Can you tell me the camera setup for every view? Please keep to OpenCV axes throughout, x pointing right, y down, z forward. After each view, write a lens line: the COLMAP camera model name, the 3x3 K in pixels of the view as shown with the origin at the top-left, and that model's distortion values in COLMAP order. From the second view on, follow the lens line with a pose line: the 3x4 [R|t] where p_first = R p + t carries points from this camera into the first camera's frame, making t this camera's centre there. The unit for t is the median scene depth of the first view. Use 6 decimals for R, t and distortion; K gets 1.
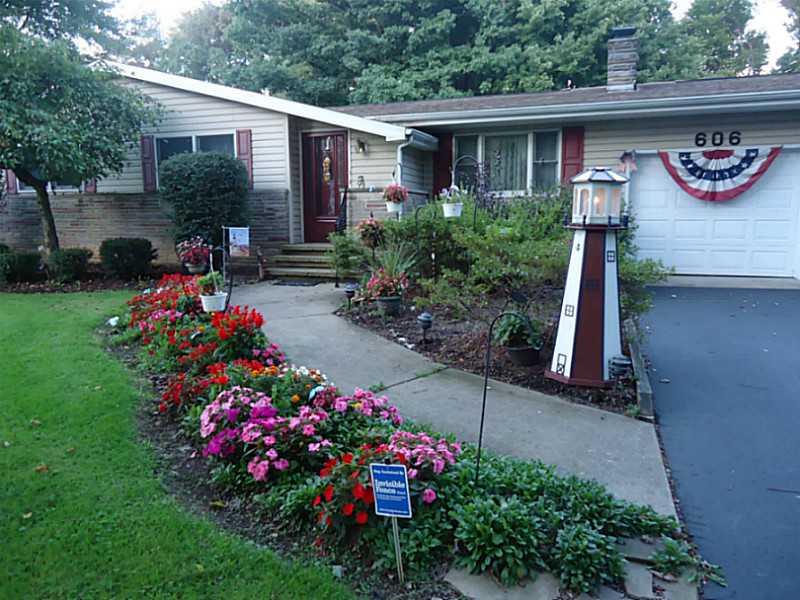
lens RADIAL K [[580.2, 0, 400.0], [0, 580.2, 300.0], [0, 0, 1]] dist [0.002525, 0.000826]
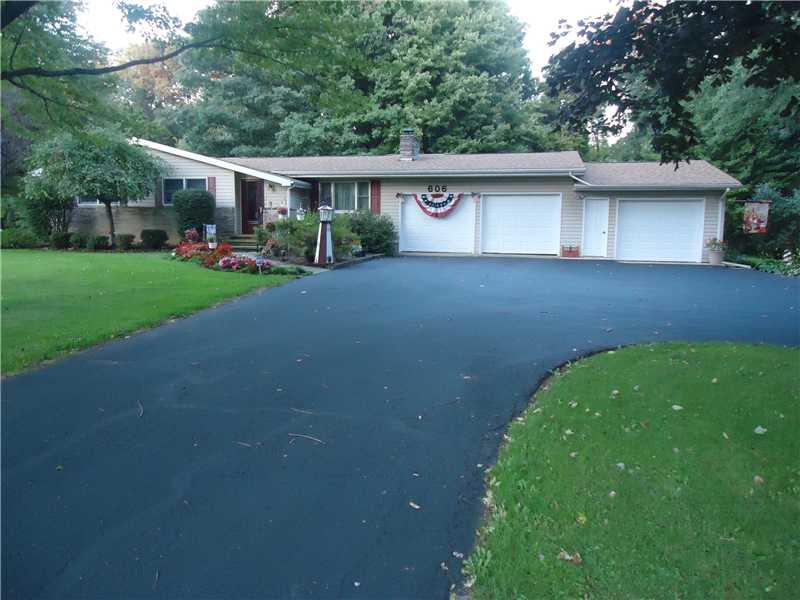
lens RADIAL K [[580.2, 0, 400.0], [0, 580.2, 300.0], [0, 0, 1]] dist [0.002525, 0.000826]
pose [[0.993875, 0.004689, 0.110407, 0.151685], [-0.001809, 0.999656, -0.026170, 0.174517], [-0.110491, 0.025810, 0.993542, -1.007233]]
